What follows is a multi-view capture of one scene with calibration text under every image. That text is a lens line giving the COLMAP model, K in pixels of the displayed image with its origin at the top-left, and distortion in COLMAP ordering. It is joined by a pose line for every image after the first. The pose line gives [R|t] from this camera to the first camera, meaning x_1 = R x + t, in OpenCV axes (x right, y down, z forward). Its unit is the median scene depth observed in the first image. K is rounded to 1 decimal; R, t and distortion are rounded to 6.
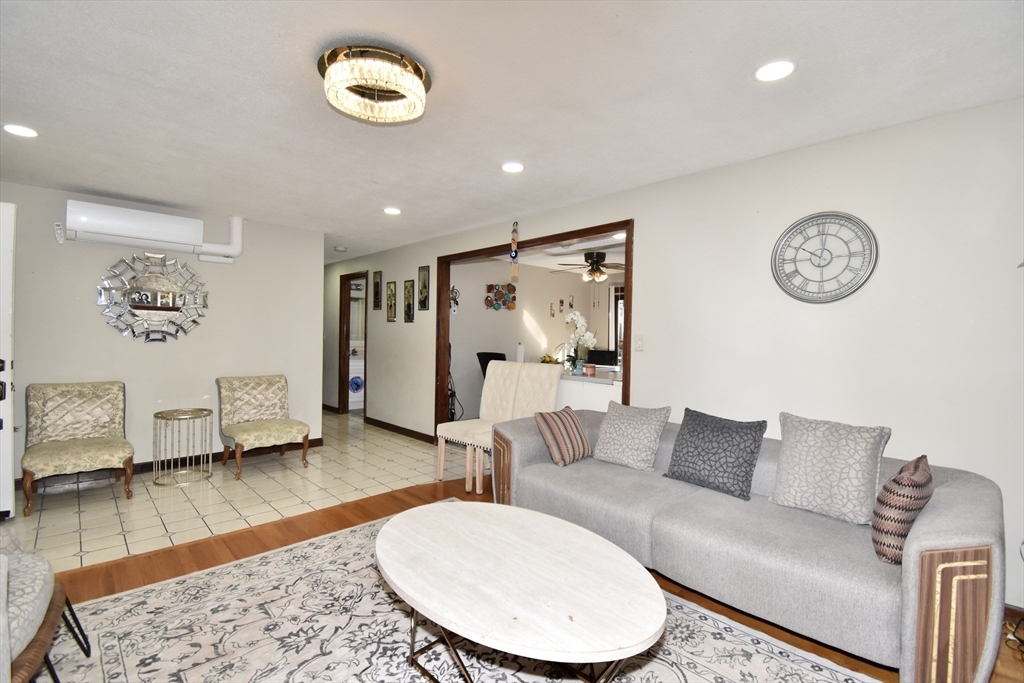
lens RADIAL K [[470.0, 0, 515.2], [0, 470.0, 339.5], [0, 0, 1]] dist [-0.018192, -0.004050]
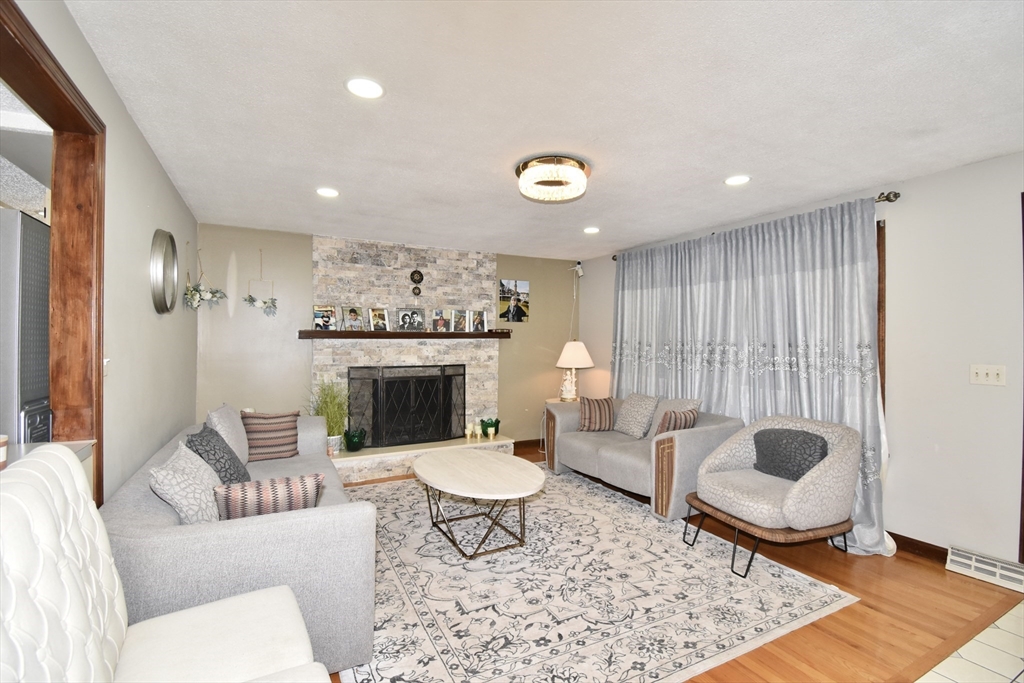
lens RADIAL K [[470.0, 0, 510.4], [0, 470.0, 335.3], [0, 0, 1]] dist [-0.018192, -0.004050]
pose [[-0.956693, -0.009595, 0.290940, -0.561886], [-0.007319, 0.999934, 0.008911, -0.073264], [-0.291006, 0.006396, -0.956700, 2.222255]]
